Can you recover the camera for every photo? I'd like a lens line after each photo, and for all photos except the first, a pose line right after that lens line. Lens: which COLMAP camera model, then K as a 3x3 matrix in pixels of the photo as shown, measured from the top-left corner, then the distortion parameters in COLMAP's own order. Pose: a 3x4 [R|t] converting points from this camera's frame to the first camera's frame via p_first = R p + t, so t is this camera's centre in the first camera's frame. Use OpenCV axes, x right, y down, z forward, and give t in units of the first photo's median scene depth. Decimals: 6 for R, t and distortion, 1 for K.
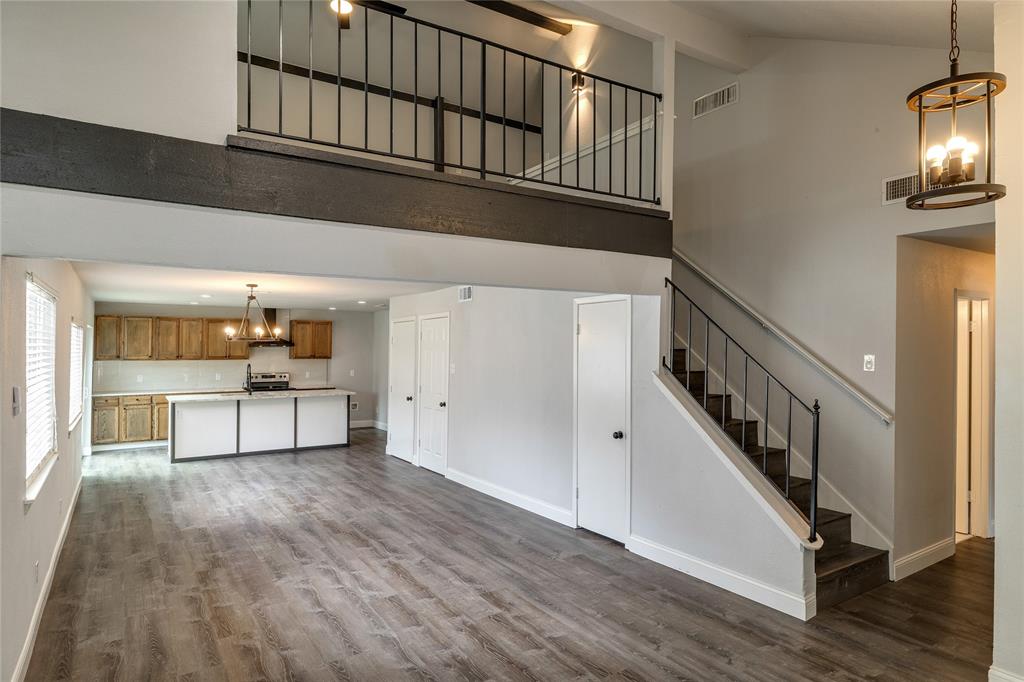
lens RADIAL K [[597.8, 0, 527.4], [0, 597.8, 318.6], [0, 0, 1]] dist [-0.004894, 0.002226]
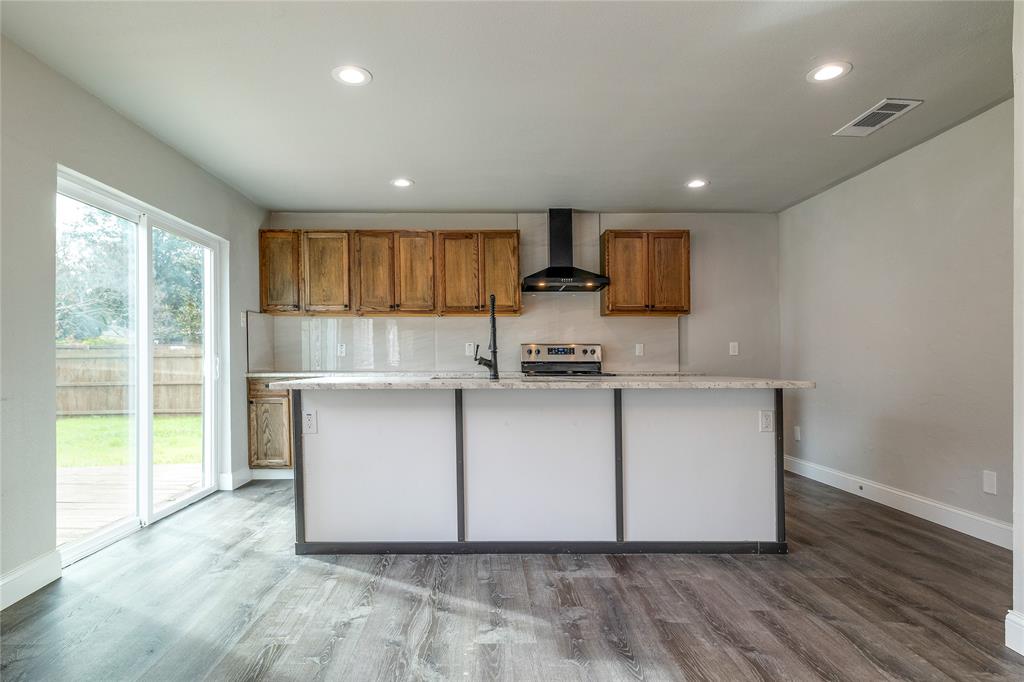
lens RADIAL K [[540.3, 0, 481.3], [0, 540.3, 384.4], [0, 0, 1]] dist [-0.017617, 0.001183]
pose [[0.822378, 0.021843, -0.568523, -0.314683], [0.032290, 0.995860, 0.084968, 0.113232], [0.568025, -0.088233, 0.818268, 0.801442]]
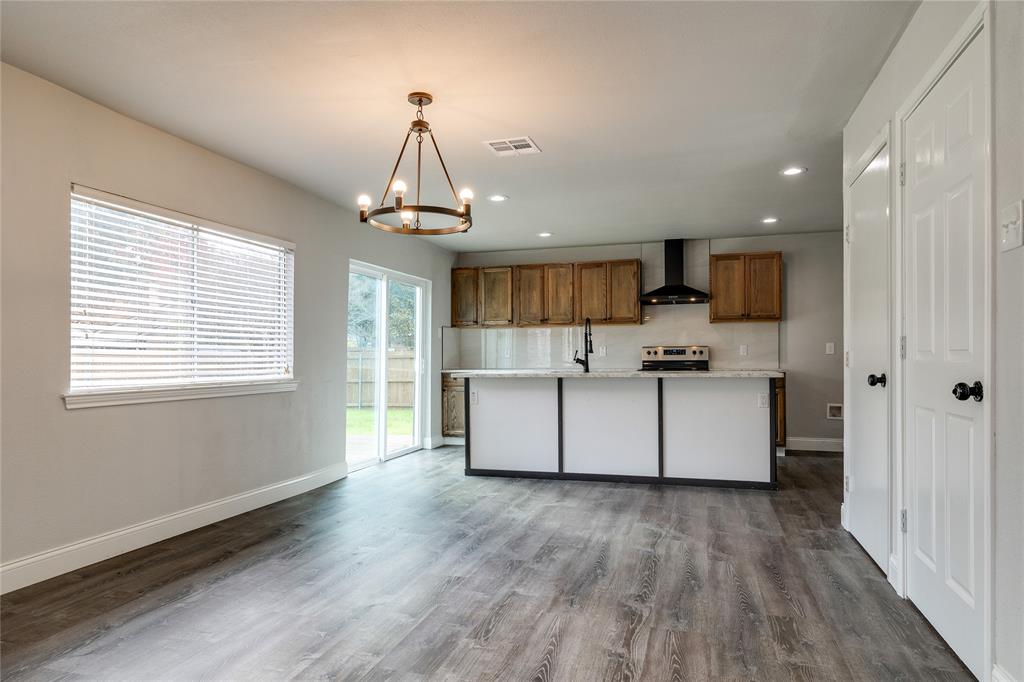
lens RADIAL K [[615.9, 0, 521.7], [0, 615.9, 358.5], [0, 0, 1]] dist [-0.004466, -0.001936]
pose [[0.624712, -0.008901, -0.780805, -0.055700], [0.047658, 0.998506, 0.026747, 0.106244], [0.779400, -0.053921, 0.624202, 0.650702]]
